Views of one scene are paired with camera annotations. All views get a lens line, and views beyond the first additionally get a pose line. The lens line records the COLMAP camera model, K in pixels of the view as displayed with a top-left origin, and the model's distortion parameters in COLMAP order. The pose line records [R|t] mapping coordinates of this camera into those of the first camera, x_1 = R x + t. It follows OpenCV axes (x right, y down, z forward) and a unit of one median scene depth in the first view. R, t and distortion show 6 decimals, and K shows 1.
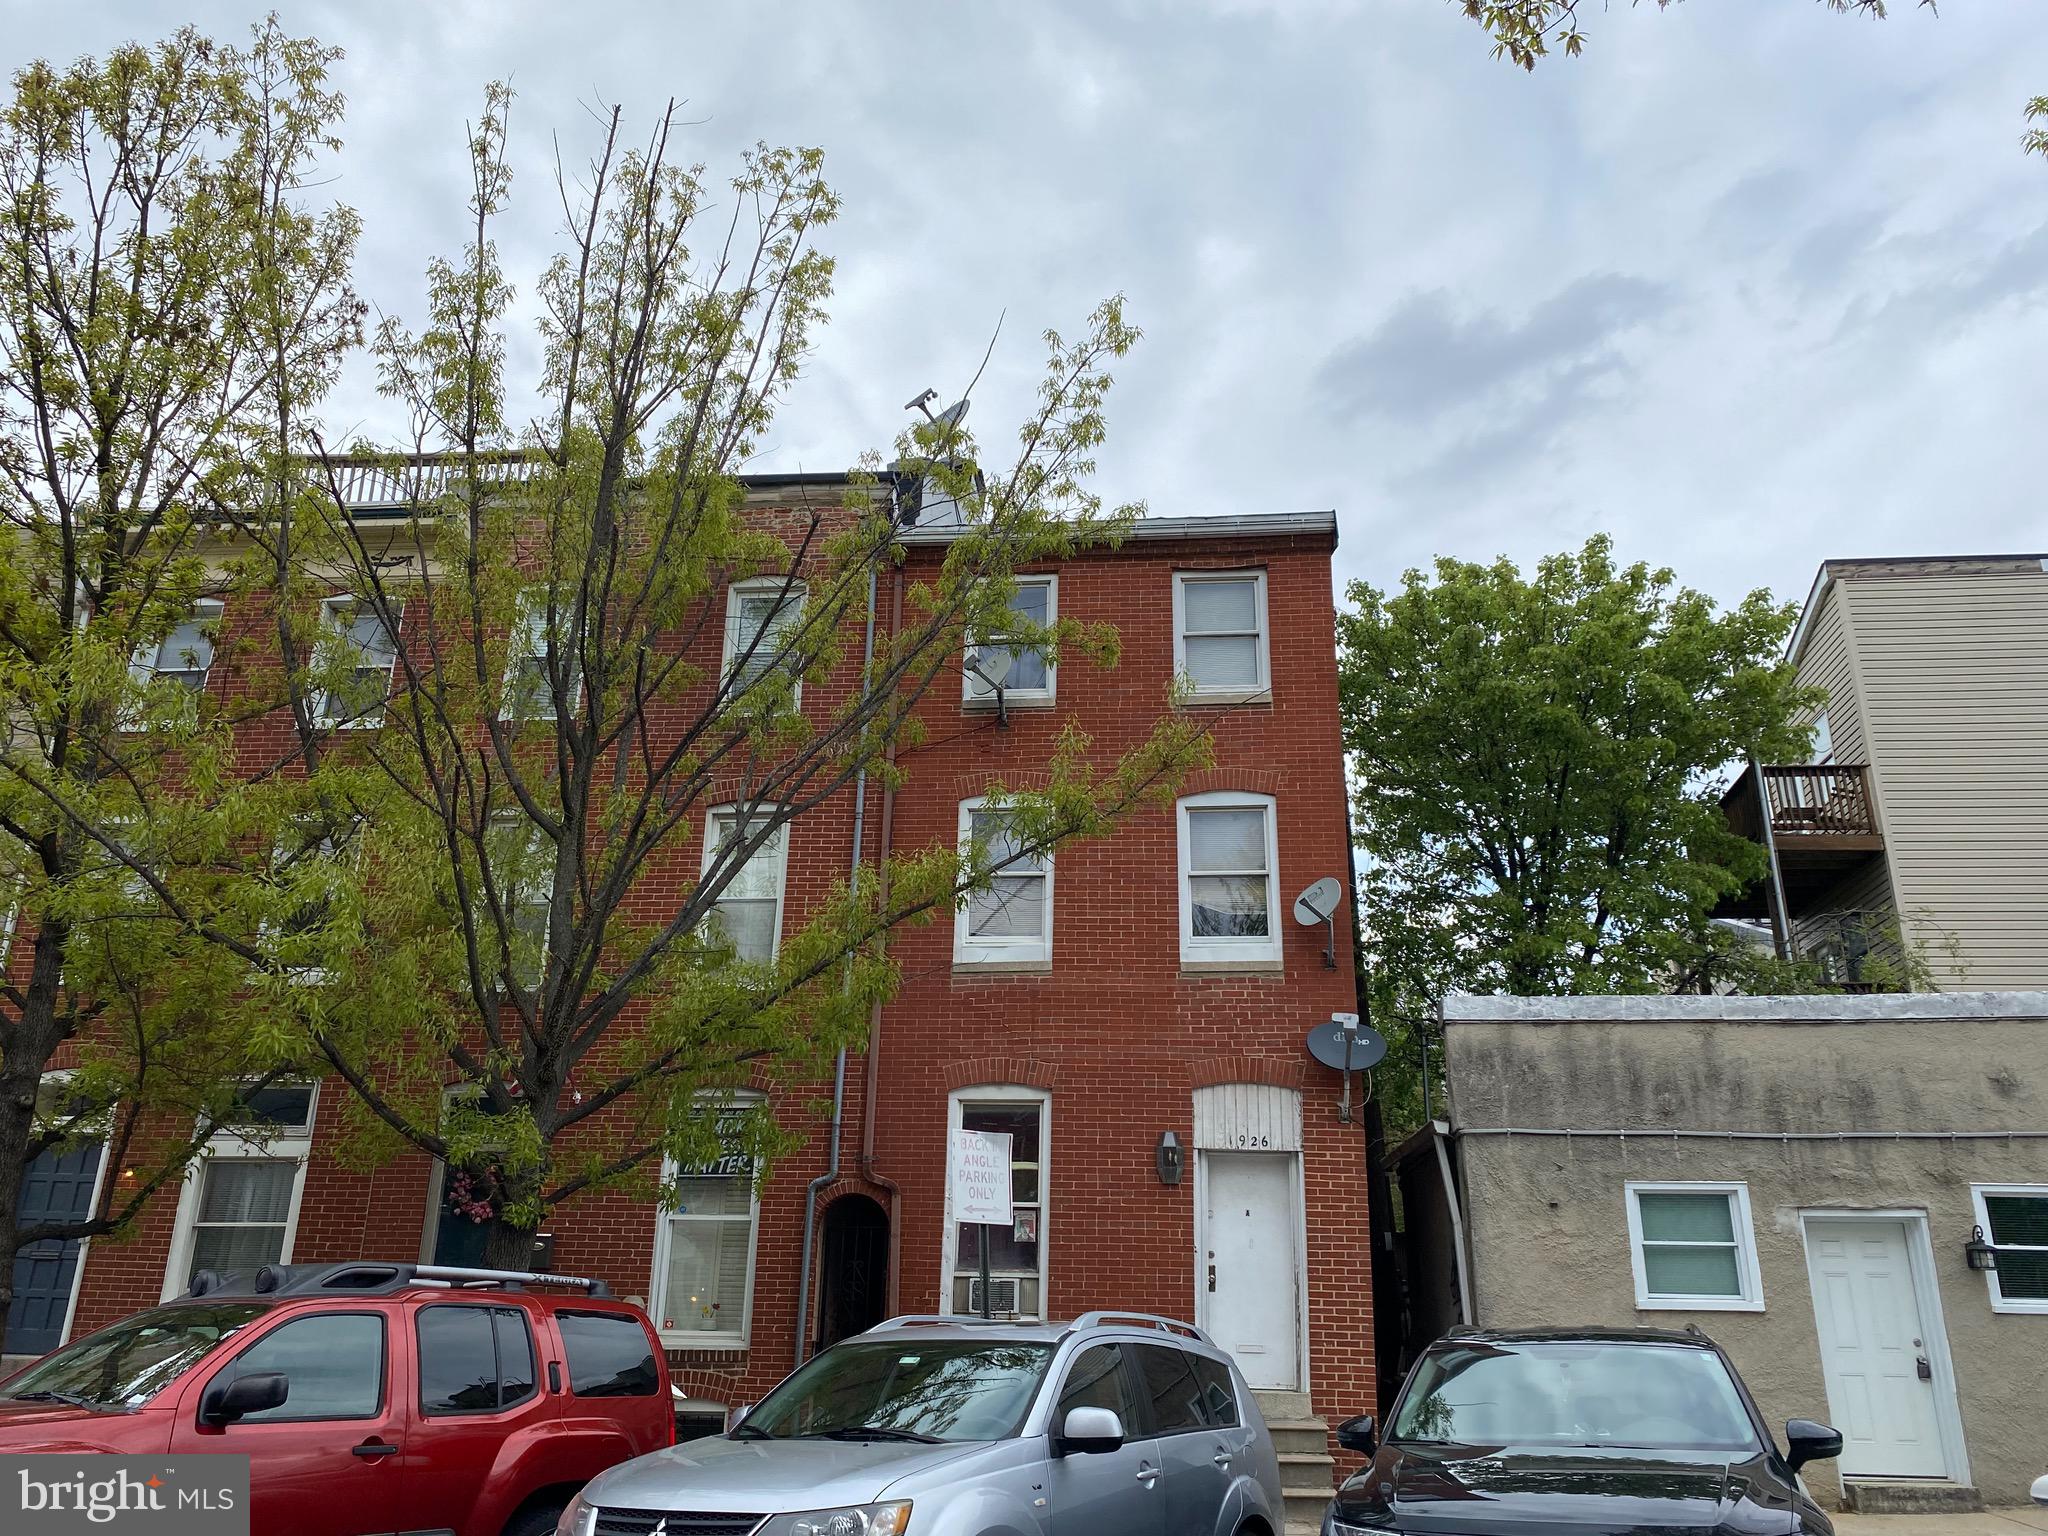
lens RADIAL K [[1545.4, 0, 1045.4], [0, 1545.4, 747.6], [0, 0, 1]] dist [0.025793, -0.044788]
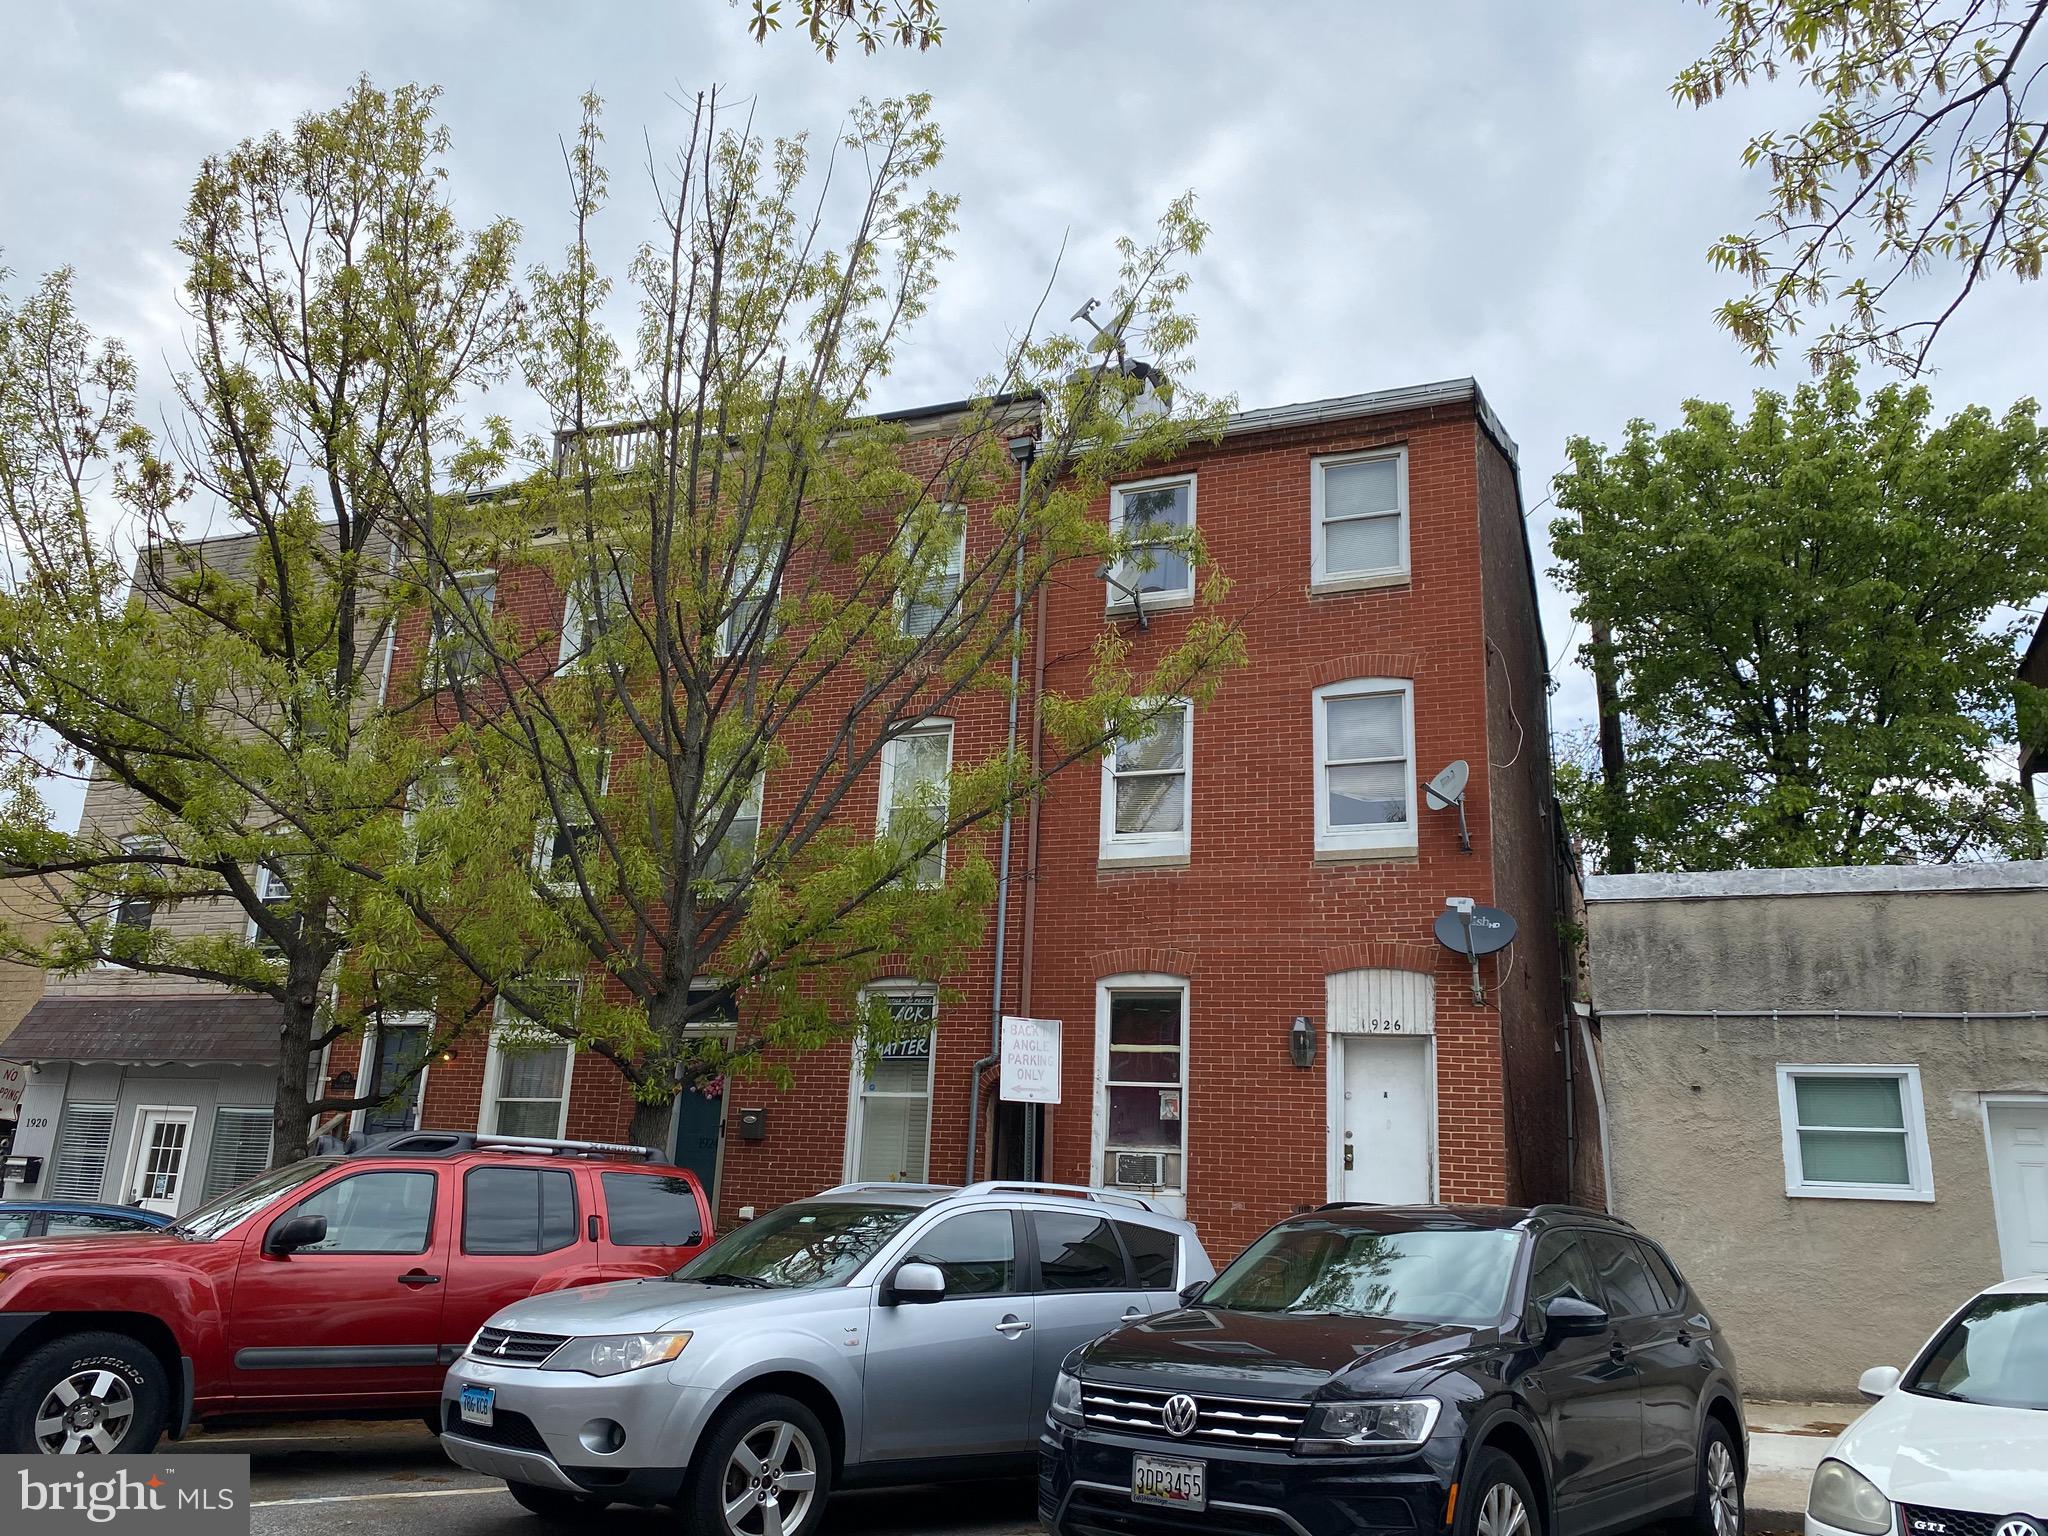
lens RADIAL K [[1545.4, 0, 1041.4], [0, 1545.4, 747.1], [0, 0, 1]] dist [0.025793, -0.044788]
pose [[0.959101, -0.056578, -0.277351, 0.209366], [0.076820, 0.995074, 0.062661, -0.006036], [0.272439, -0.081405, 0.958723, -0.012267]]
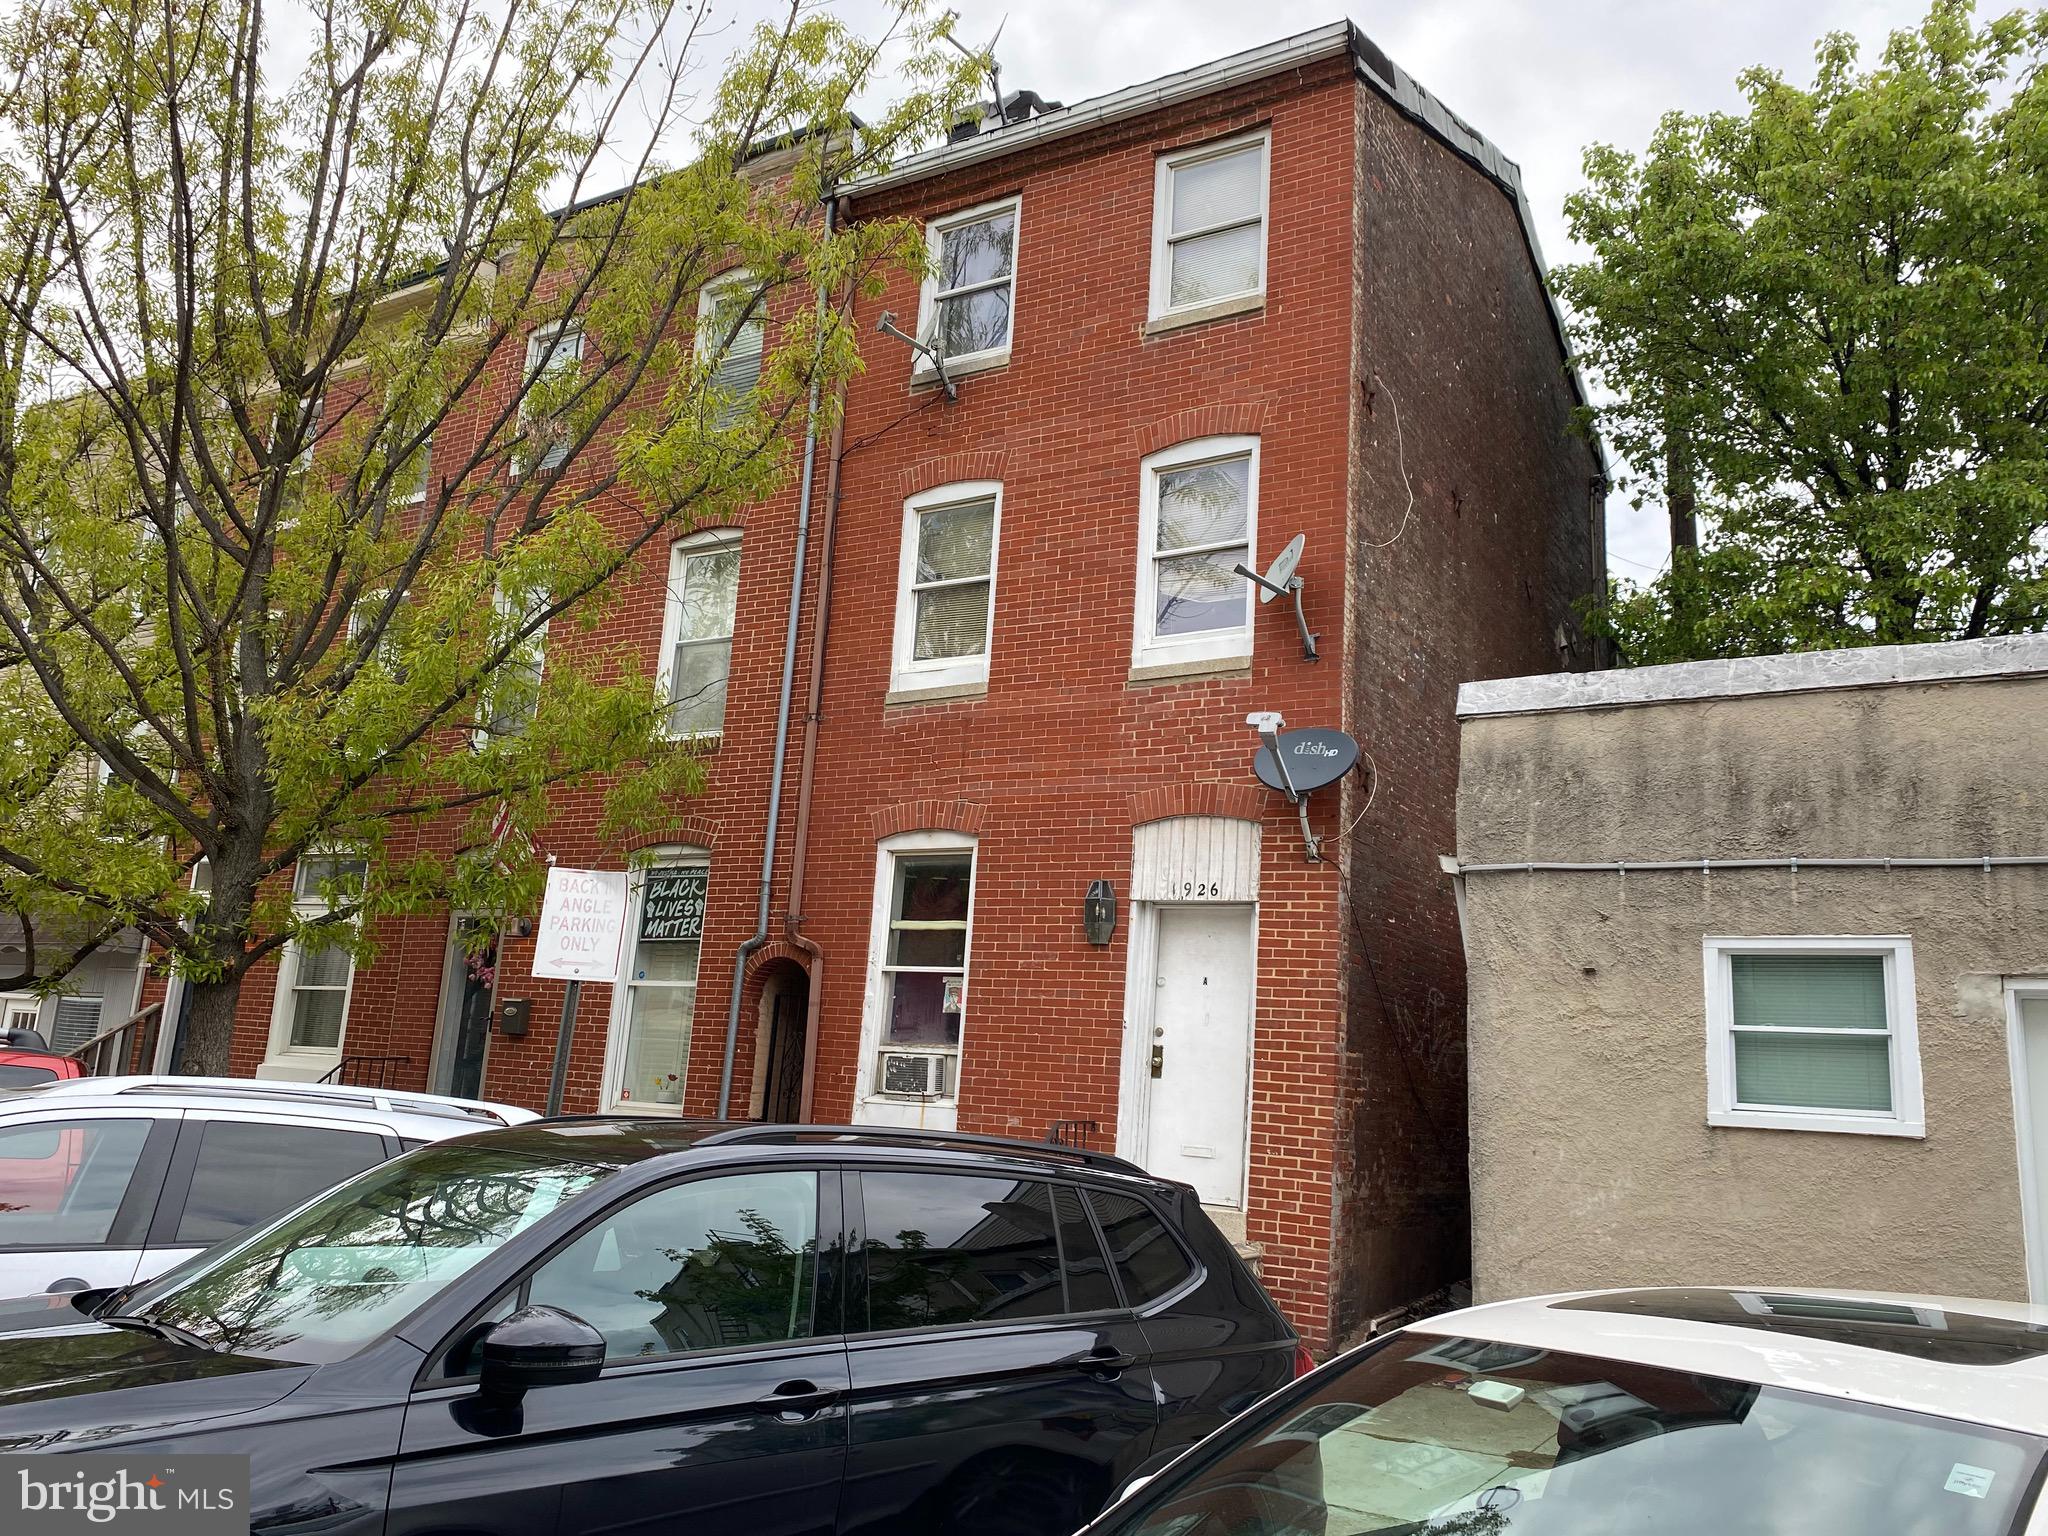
lens RADIAL K [[1545.4, 0, 1025.7], [0, 1545.4, 773.2], [0, 0, 1]] dist [0.025793, -0.044788]
pose [[0.898126, -0.052462, -0.436597, 0.391949], [0.114276, 0.986591, 0.116527, 0.099313], [0.424629, -0.154548, 0.892079, 0.295283]]
